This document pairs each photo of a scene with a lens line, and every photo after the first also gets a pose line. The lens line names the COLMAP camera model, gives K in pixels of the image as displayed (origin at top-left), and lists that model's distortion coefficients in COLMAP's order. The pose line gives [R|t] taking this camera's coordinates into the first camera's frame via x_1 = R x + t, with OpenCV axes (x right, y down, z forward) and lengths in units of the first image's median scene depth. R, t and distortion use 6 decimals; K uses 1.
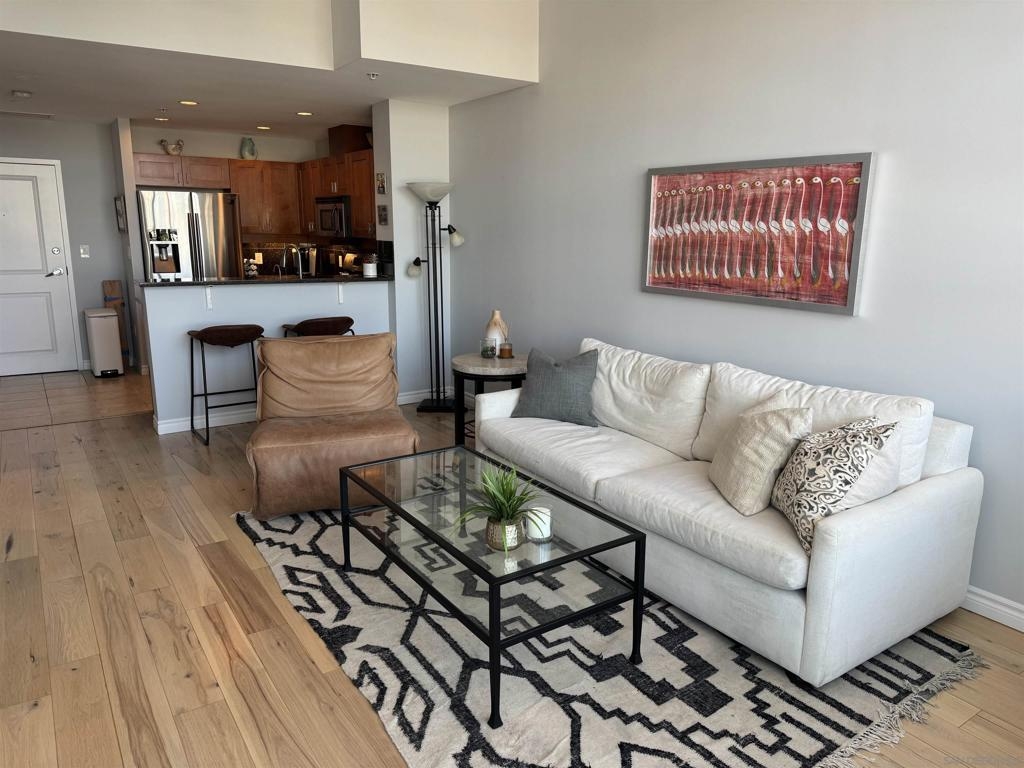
lens RADIAL K [[712.7, 0, 509.6], [0, 712.7, 381.2], [0, 0, 1]] dist [0.044367, -0.045636]
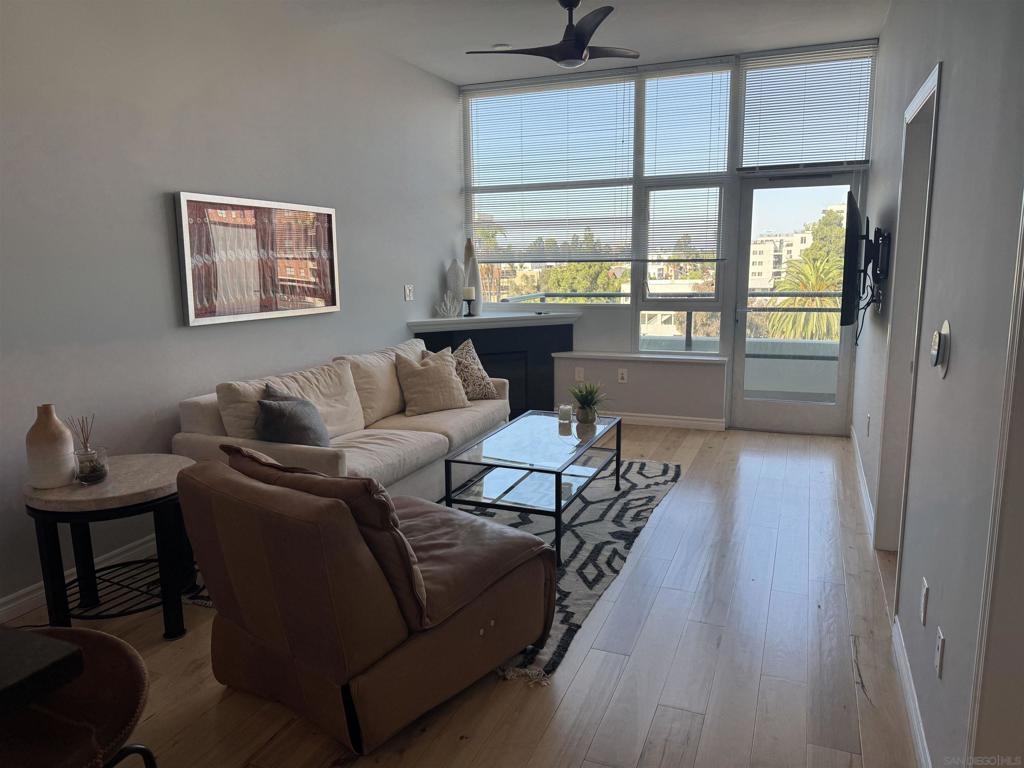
lens RADIAL K [[712.7, 0, 511.0], [0, 712.7, 392.5], [0, 0, 1]] dist [0.044367, -0.045636]
pose [[-0.556672, -0.158533, 0.815465, -1.118783], [0.178928, 0.935701, 0.304052, -0.356659], [-0.811234, 0.315167, -0.492513, 1.629087]]
